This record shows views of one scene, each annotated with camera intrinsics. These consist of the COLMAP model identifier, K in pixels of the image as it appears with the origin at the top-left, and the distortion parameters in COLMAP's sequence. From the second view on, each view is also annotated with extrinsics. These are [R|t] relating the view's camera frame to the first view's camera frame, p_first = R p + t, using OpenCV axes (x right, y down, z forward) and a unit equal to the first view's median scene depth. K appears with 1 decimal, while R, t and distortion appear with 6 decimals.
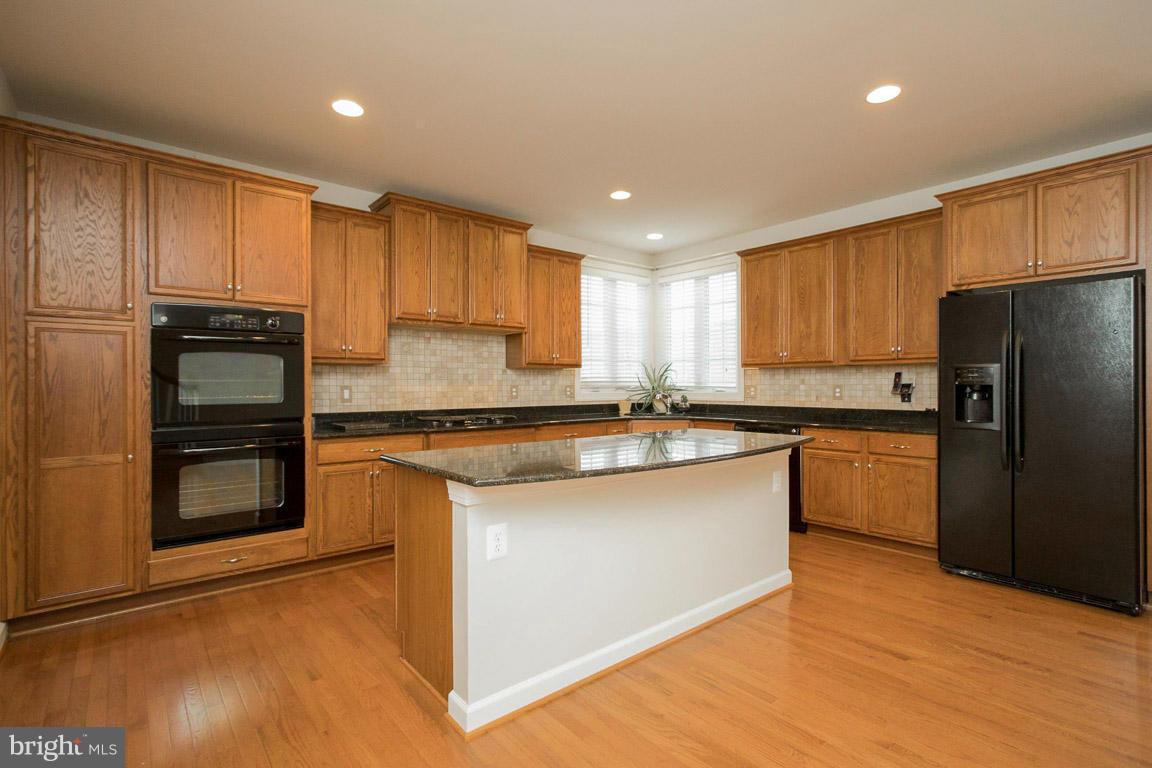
lens RADIAL K [[544.7, 0, 576.2], [0, 544.7, 389.1], [0, 0, 1]] dist [0.001330, 0.000793]
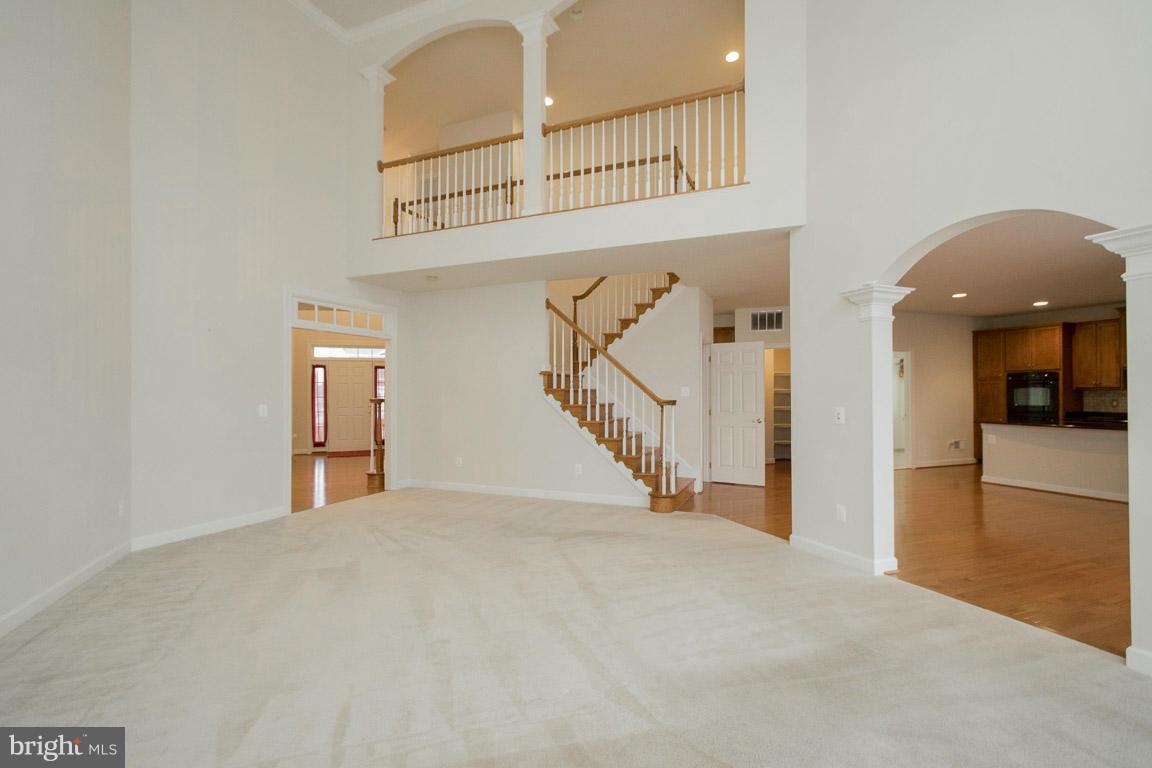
lens RADIAL K [[544.7, 0, 576.2], [0, 544.7, 389.1], [0, 0, 1]] dist [0.001330, 0.000793]
pose [[-0.321482, -0.003843, -0.946908, 2.023112], [-0.006350, 0.999978, -0.001902, -0.026881], [0.946894, 0.005401, -0.321500, -0.258850]]
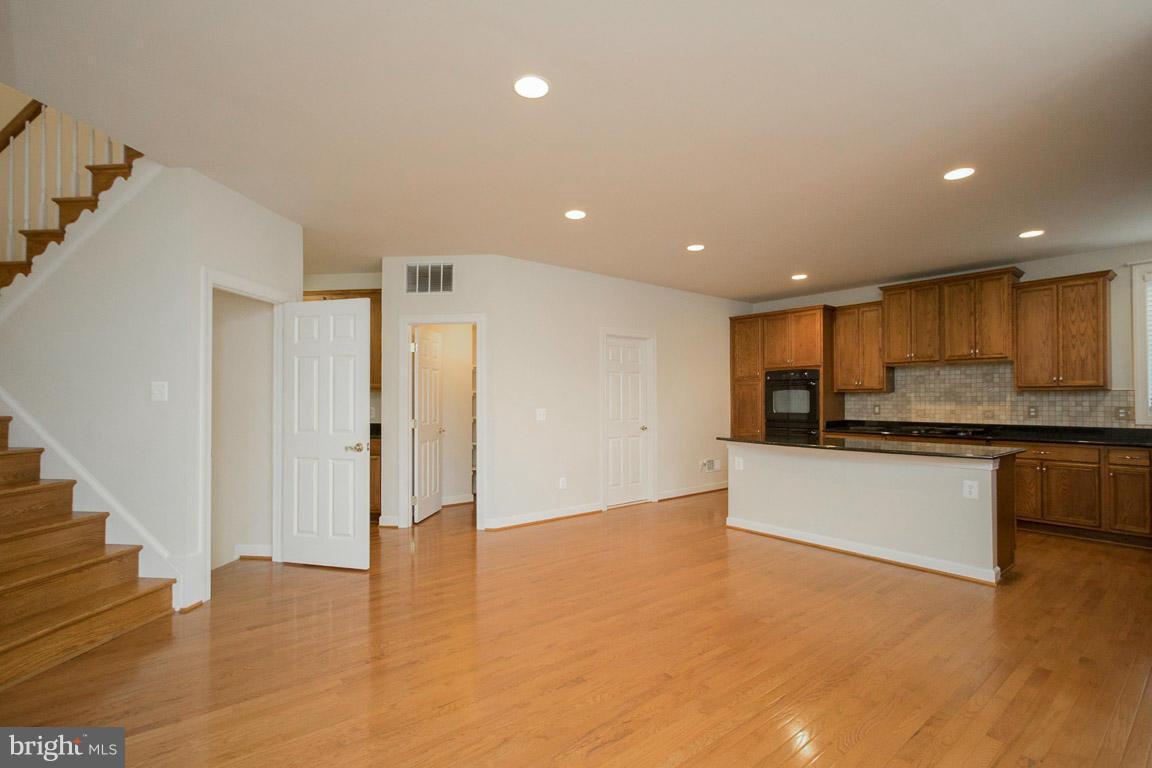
lens RADIAL K [[547.5, 0, 581.0], [0, 547.5, 393.5], [0, 0, 1]] dist [-0.003049, -0.000130]
pose [[-0.017108, -0.007905, -0.999822, 1.150909], [-0.006568, 0.999948, -0.007793, -0.019670], [0.999832, 0.006434, -0.017159, 0.112228]]
